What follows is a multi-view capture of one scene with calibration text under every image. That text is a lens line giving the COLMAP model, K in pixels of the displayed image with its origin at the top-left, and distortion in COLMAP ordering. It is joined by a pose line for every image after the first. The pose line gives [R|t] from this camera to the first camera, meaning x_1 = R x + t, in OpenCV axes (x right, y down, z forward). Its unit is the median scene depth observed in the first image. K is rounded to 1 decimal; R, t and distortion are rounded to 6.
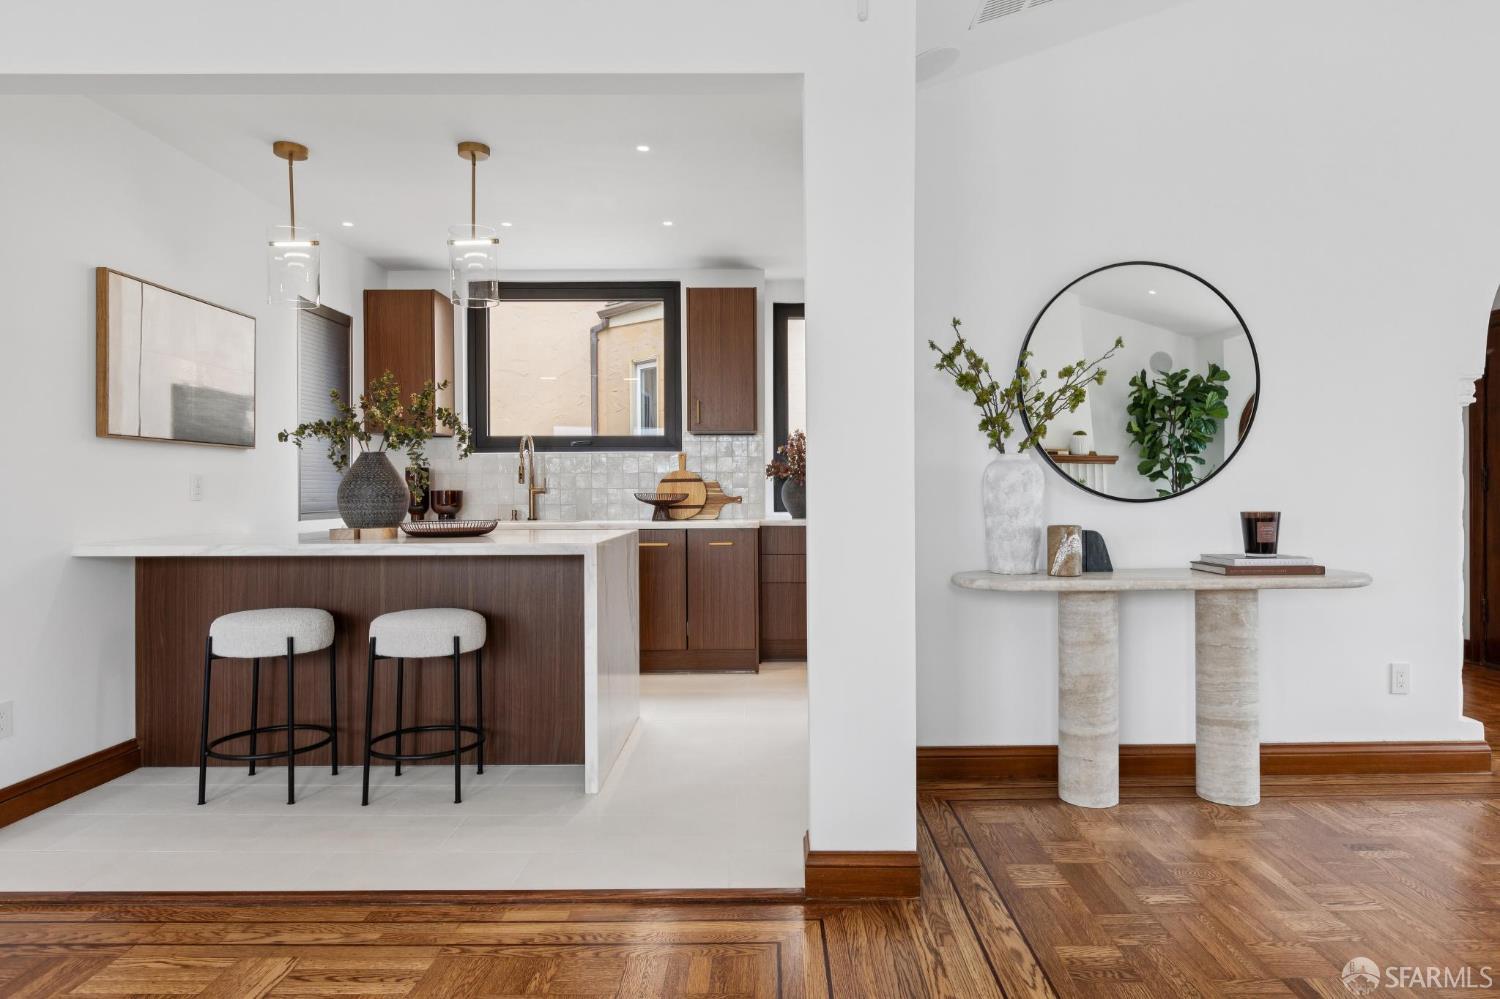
lens RADIAL K [[845.7, 0, 792.1], [0, 845.7, 503.2], [0, 0, 1]] dist [-0.076172, 0.042659]
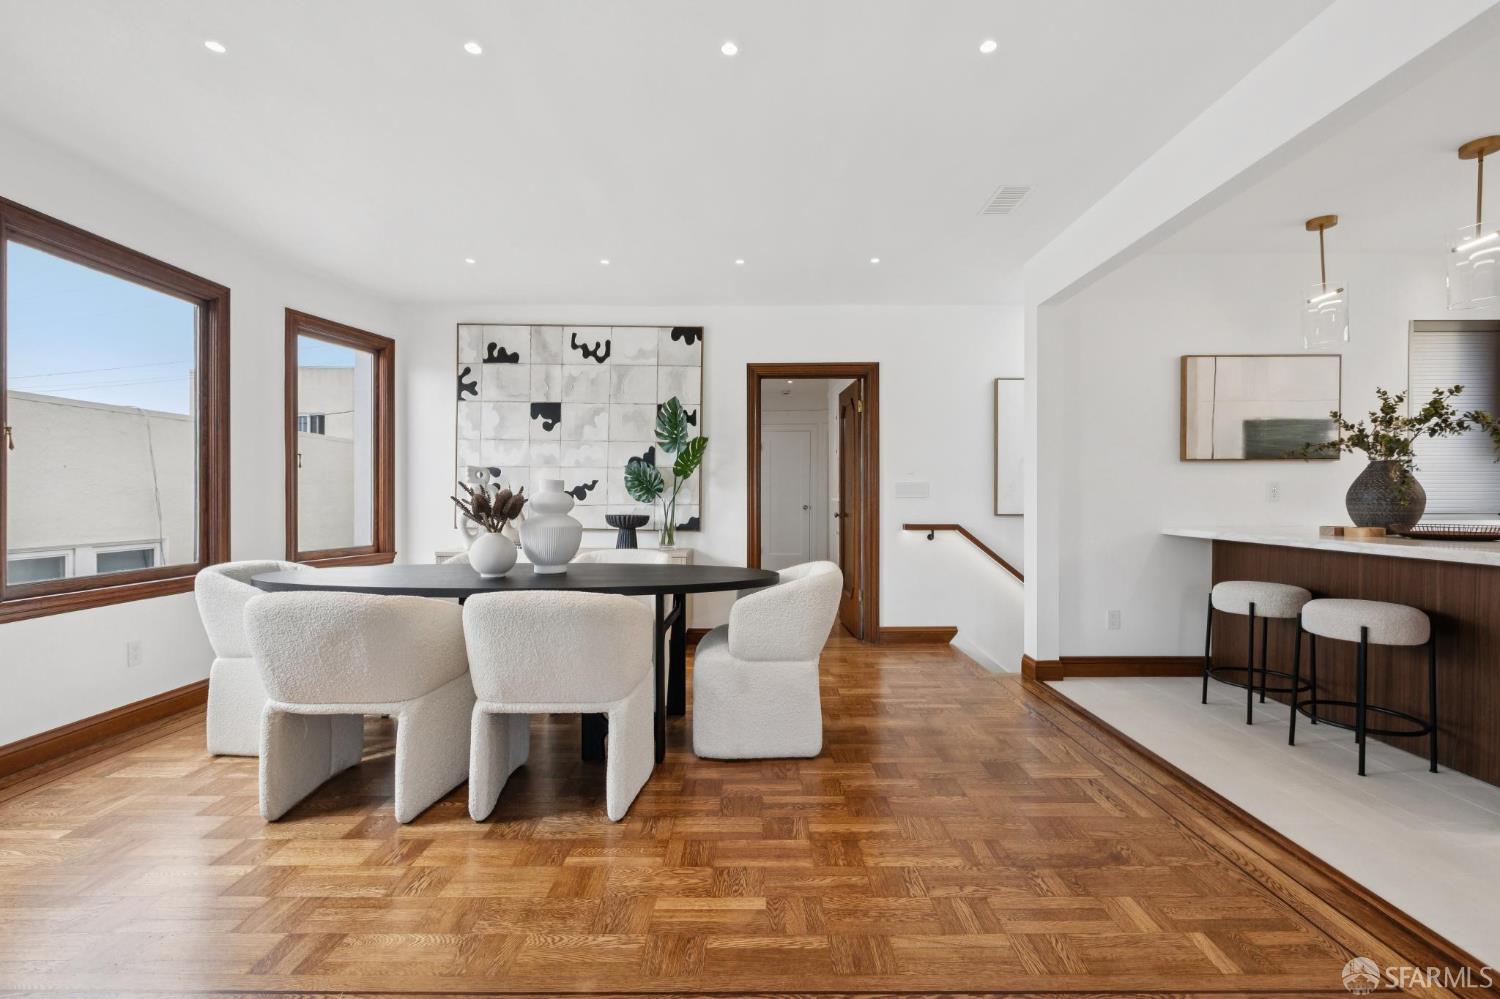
lens RADIAL K [[661.6, 0, 751.3], [0, 661.6, 489.5], [0, 0, 1]] dist [-0.002307, -0.000396]
pose [[-0.022110, -0.010746, -0.999698, 0.442716], [-0.039335, 0.999177, -0.009871, 0.020238], [0.998981, 0.039105, -0.022514, 0.192256]]
